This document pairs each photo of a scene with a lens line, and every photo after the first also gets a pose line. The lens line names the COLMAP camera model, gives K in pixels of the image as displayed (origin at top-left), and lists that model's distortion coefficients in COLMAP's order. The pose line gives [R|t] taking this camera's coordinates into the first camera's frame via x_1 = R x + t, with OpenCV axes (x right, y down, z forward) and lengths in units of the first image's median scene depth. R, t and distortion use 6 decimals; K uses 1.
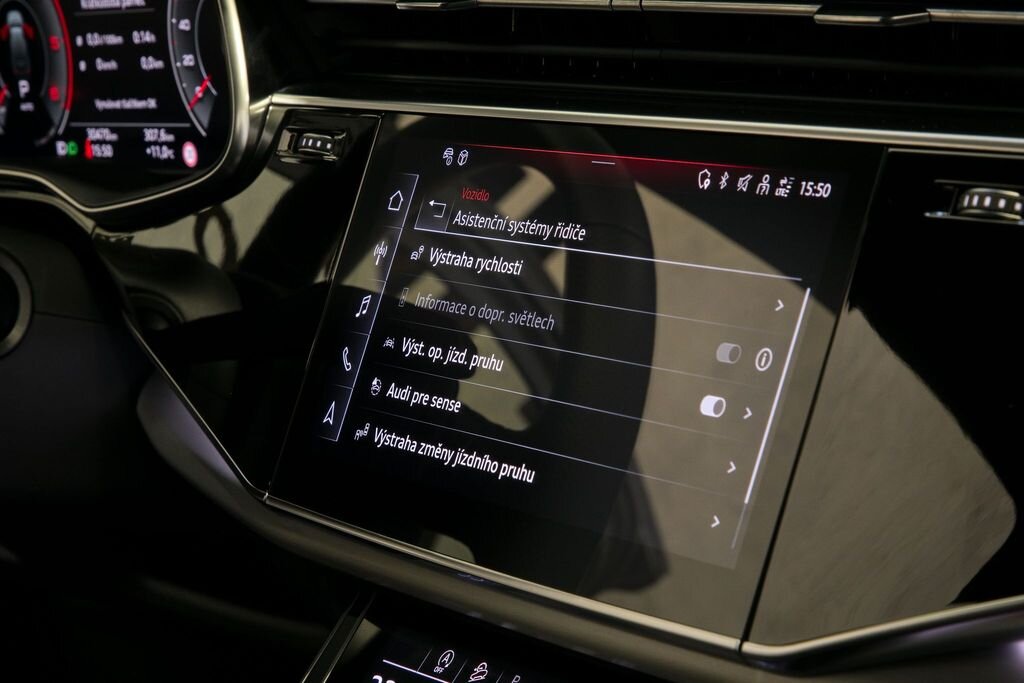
lens RADIAL K [[3065.0, 0, 512.0], [0, 3065.0, 341.5], [0, 0, 1]] dist [-0.257217, 0.148985]
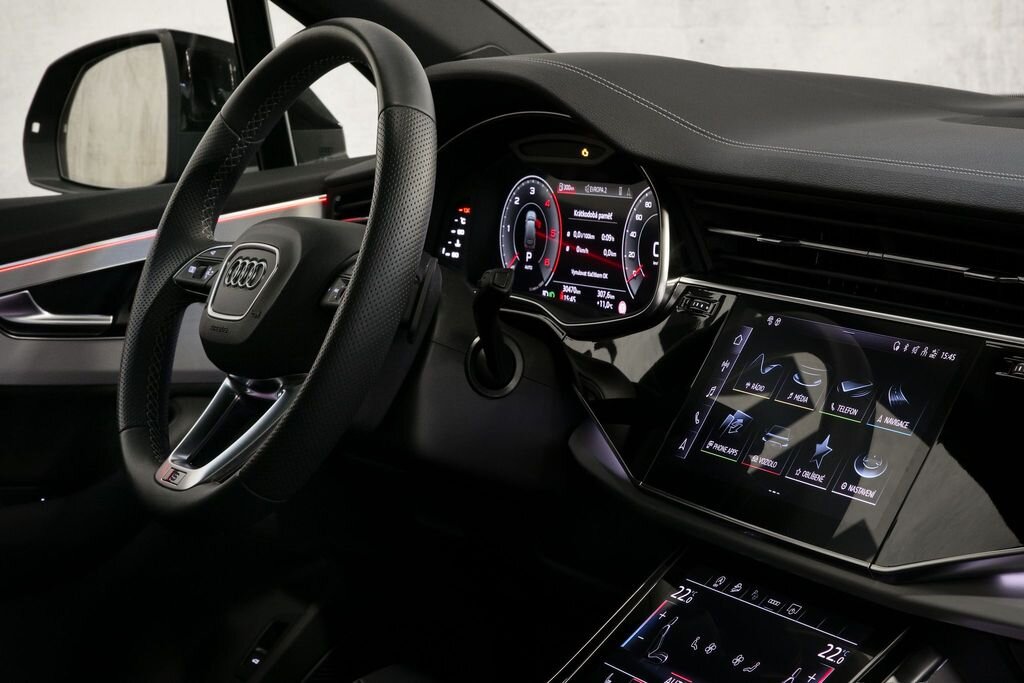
lens RADIAL K [[2484.6, 0, 512.0], [0, 2484.6, 341.5], [0, 0, 1]] dist [-0.037158, 0.579356]
pose [[0.975978, 0.179688, -0.123204, 0.011599], [-0.189191, 0.979424, -0.070249, 0.070510], [0.108046, 0.091870, 0.989892, -0.419156]]
